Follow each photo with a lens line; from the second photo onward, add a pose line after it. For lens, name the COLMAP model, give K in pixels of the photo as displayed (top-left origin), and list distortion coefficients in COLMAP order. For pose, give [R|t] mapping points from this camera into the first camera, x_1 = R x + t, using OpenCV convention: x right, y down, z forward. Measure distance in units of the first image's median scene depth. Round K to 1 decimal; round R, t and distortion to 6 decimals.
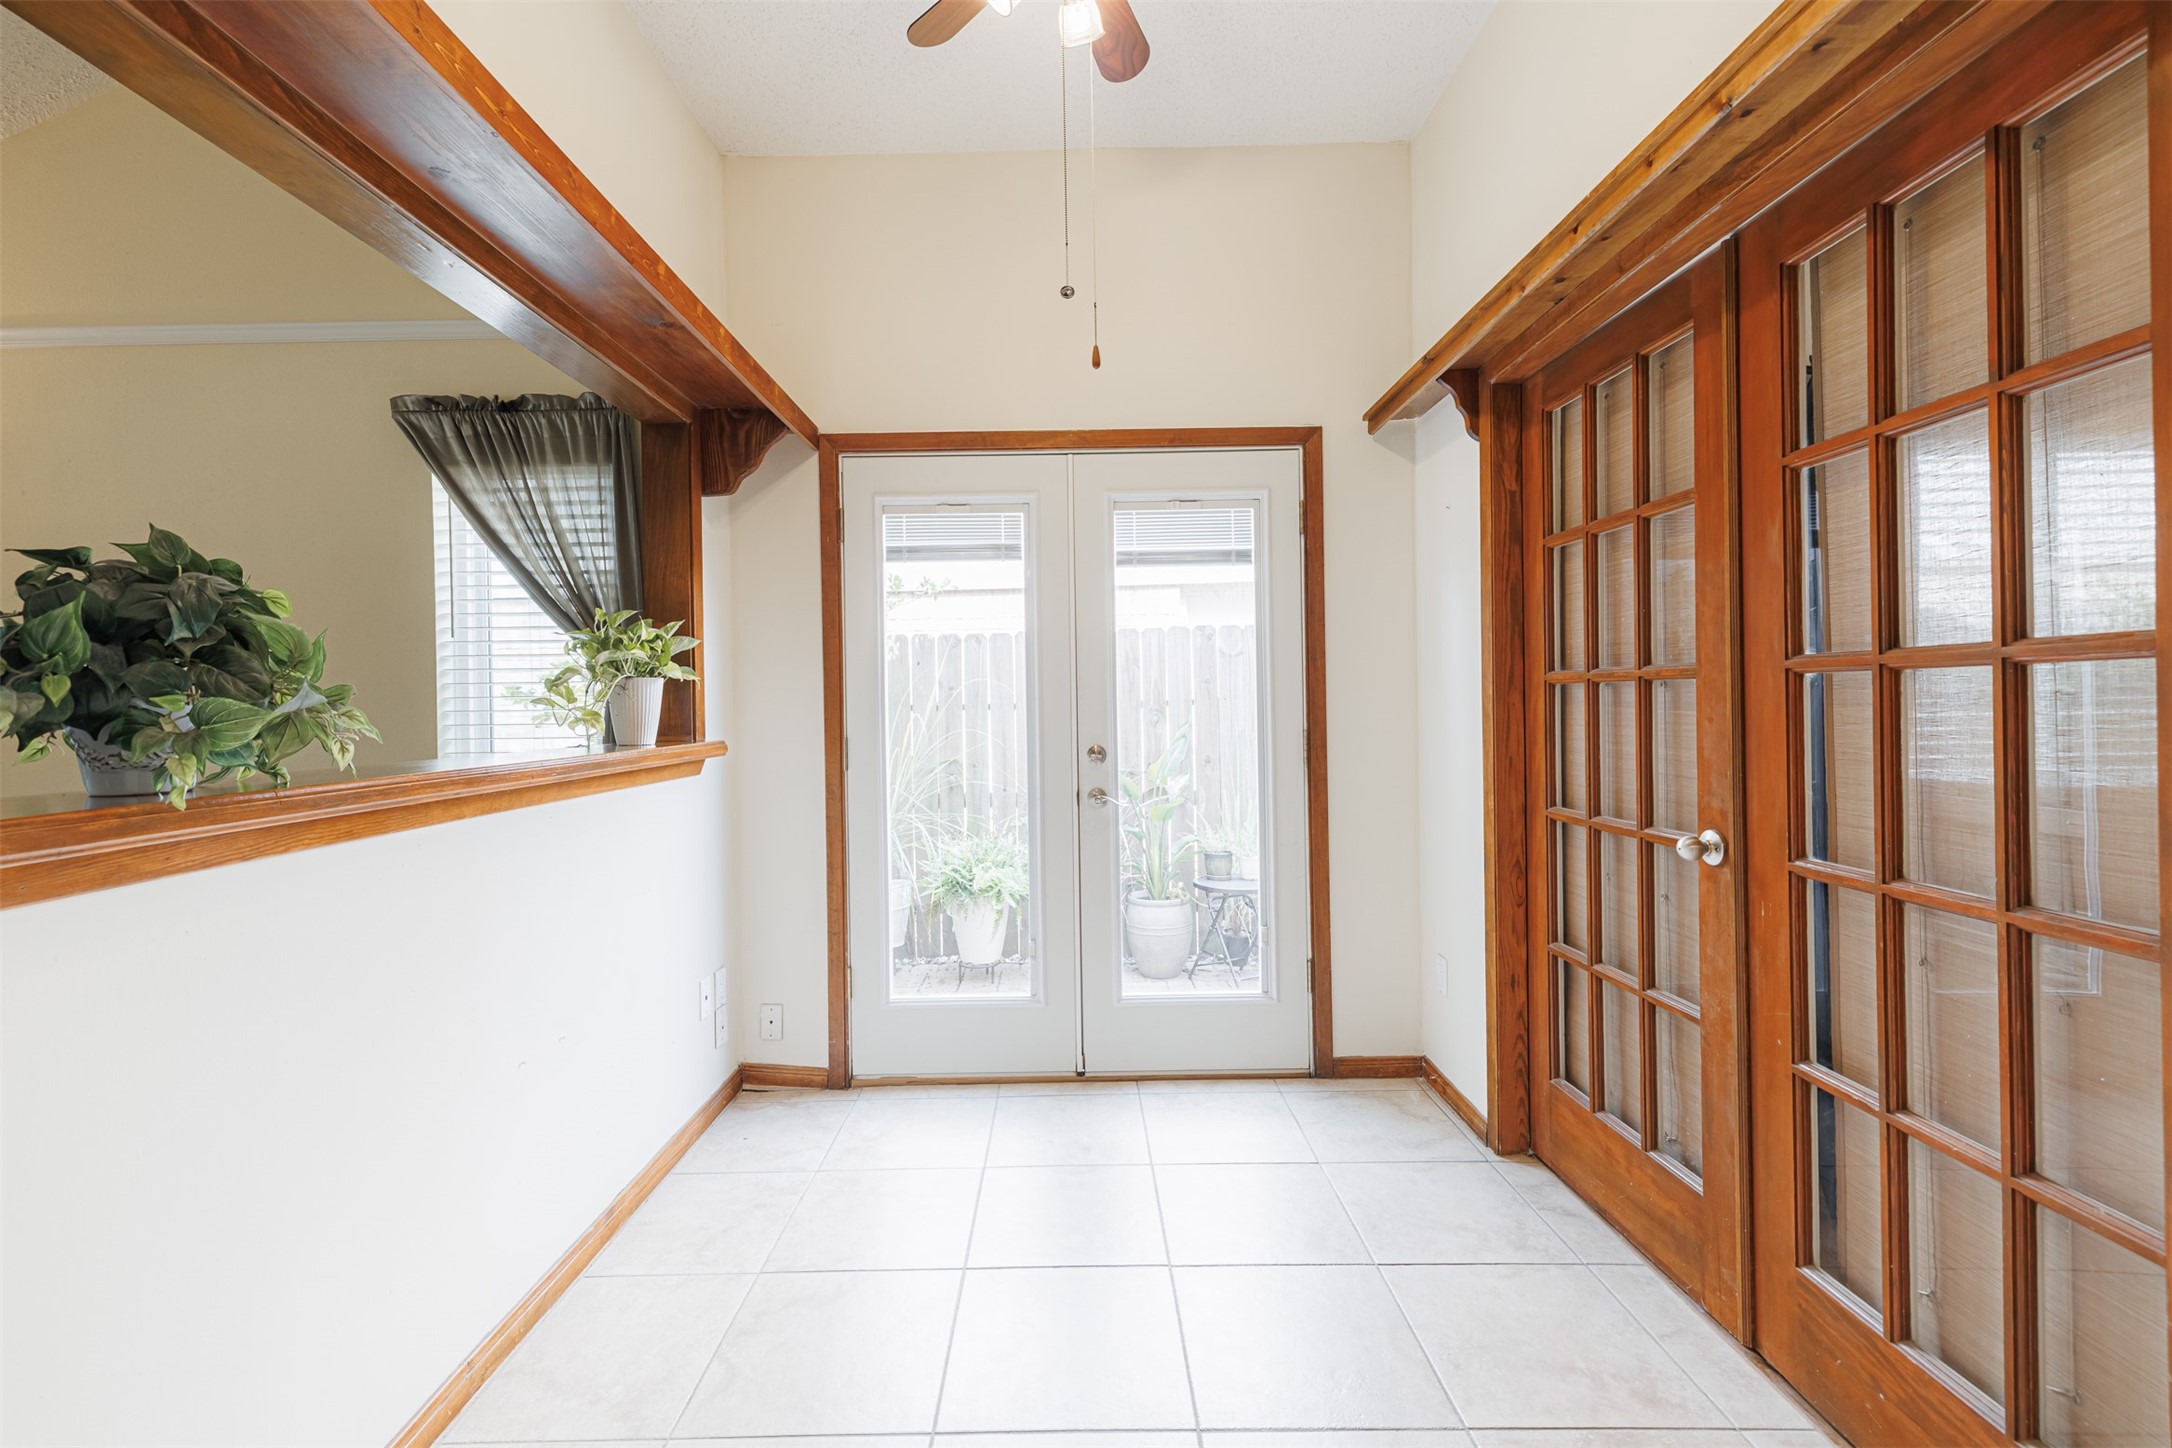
lens RADIAL K [[912.1, 0, 1076.5], [0, 912.1, 704.7], [0, 0, 1]] dist [0.000490, 0.000059]
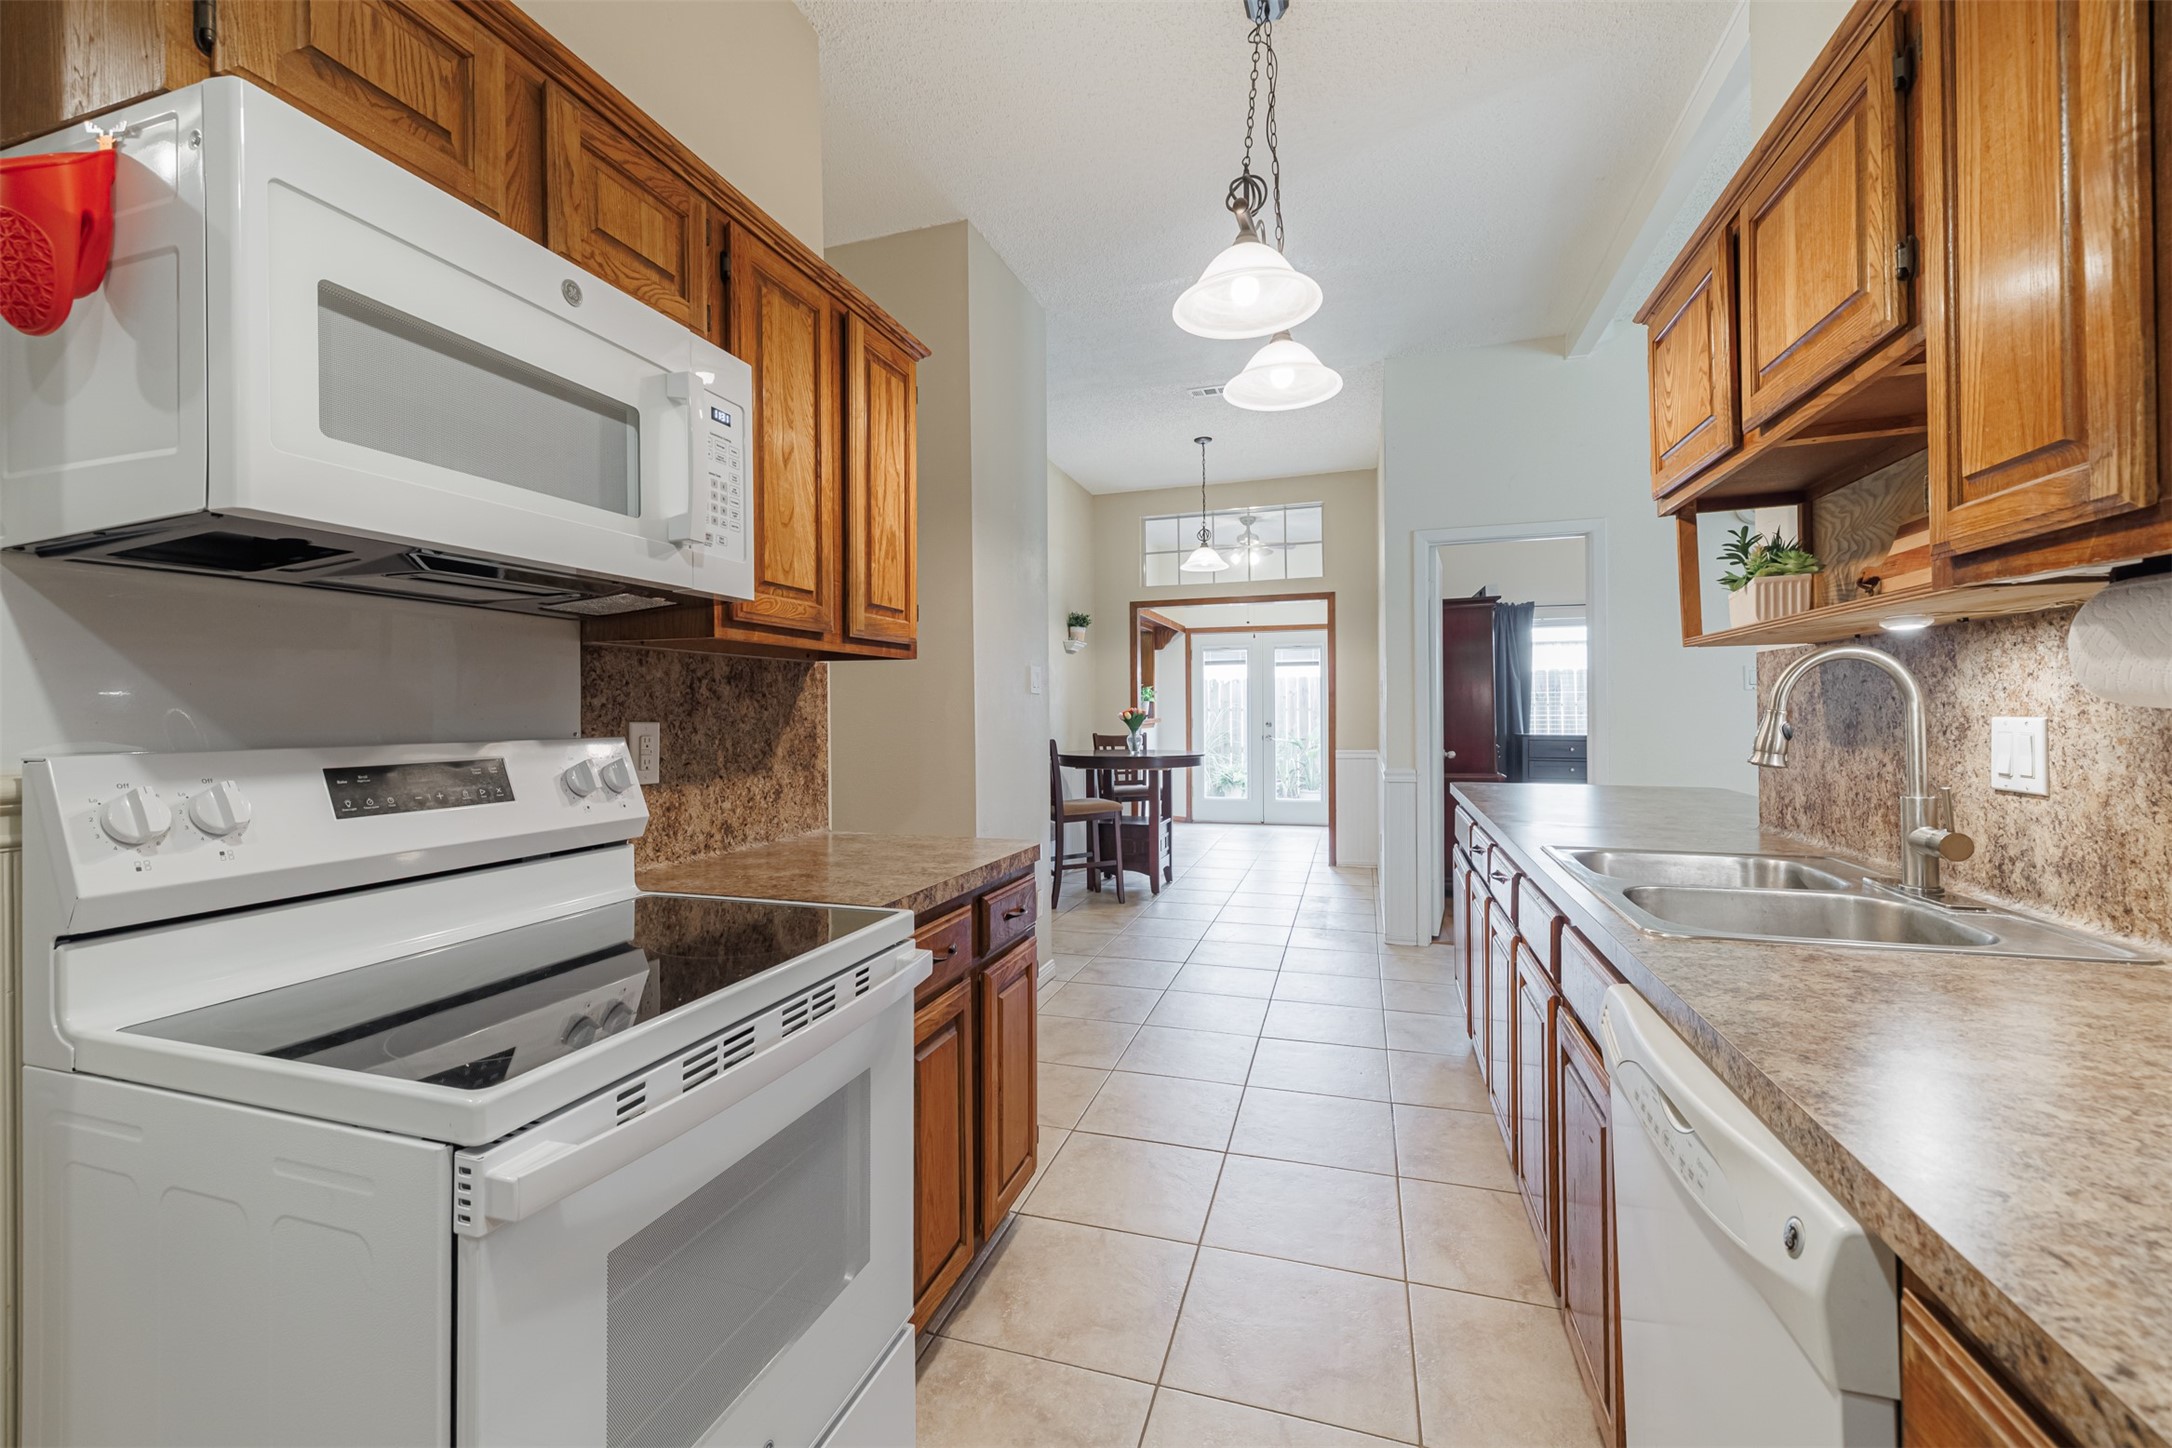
lens RADIAL K [[912.1, 0, 1083.8], [0, 912.1, 707.3], [0, 0, 1]] dist [0.000490, 0.000059]
pose [[0.954408, 0.013438, -0.298203, 0.363006], [-0.014450, 0.999895, -0.001189, 0.007974], [0.298156, 0.005444, 0.954502, -2.293864]]
